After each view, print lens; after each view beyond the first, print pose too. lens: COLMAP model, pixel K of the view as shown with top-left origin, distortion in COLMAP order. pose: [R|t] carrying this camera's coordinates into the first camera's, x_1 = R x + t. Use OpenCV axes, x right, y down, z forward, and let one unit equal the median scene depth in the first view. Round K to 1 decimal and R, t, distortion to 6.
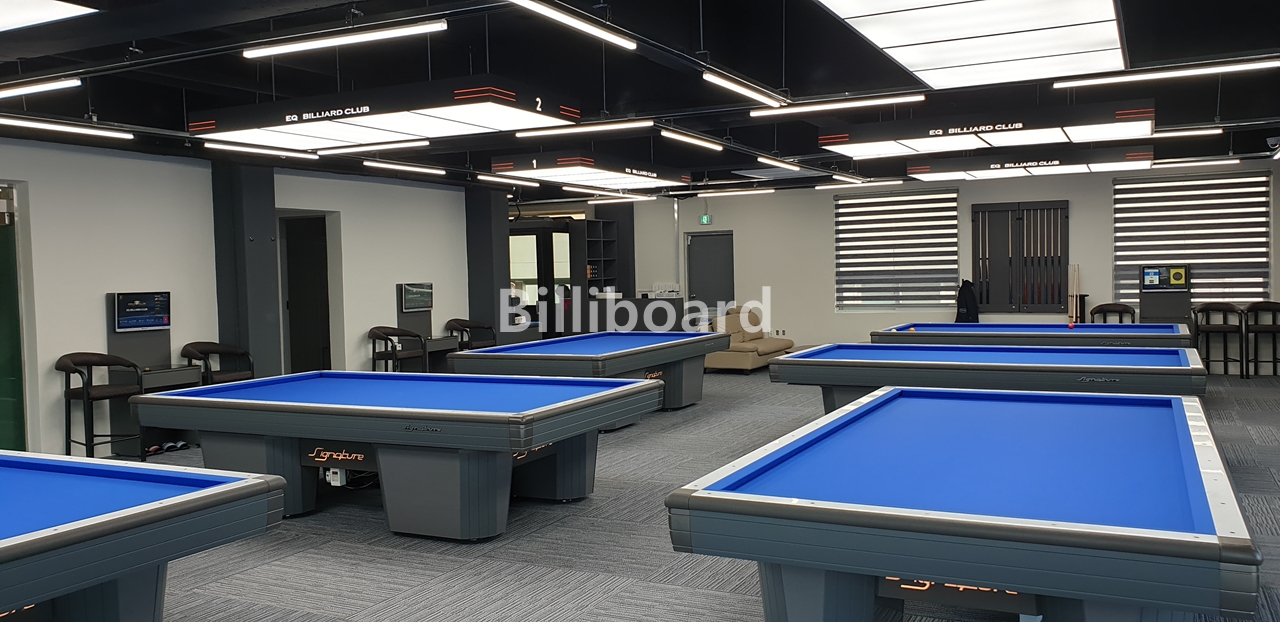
lens RADIAL K [[1017.7, 0, 637.9], [0, 1017.7, 318.6], [0, 0, 1]] dist [0.039227, -0.045851]
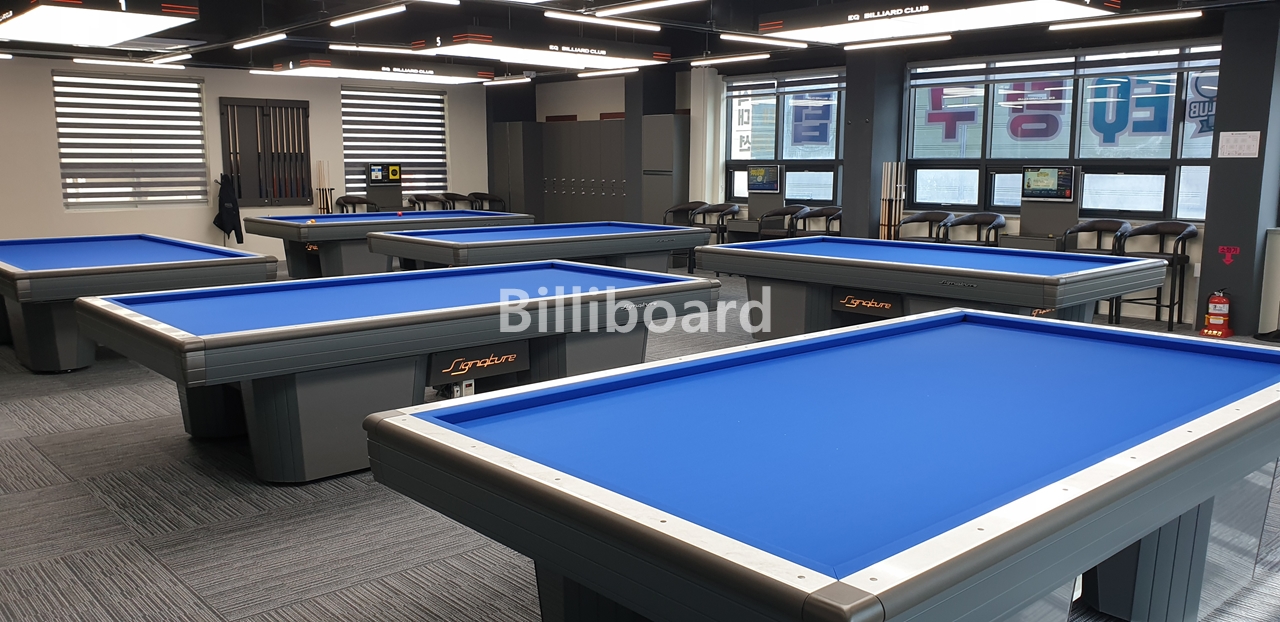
lens RADIAL K [[1017.7, 0, 636.8], [0, 1017.7, 314.2], [0, 0, 1]] dist [0.039227, -0.045851]
pose [[0.359582, -0.115492, 0.925939, -0.524577], [0.041168, 0.993308, 0.107908, 0.006997], [-0.932205, -0.000682, 0.361930, 0.302821]]
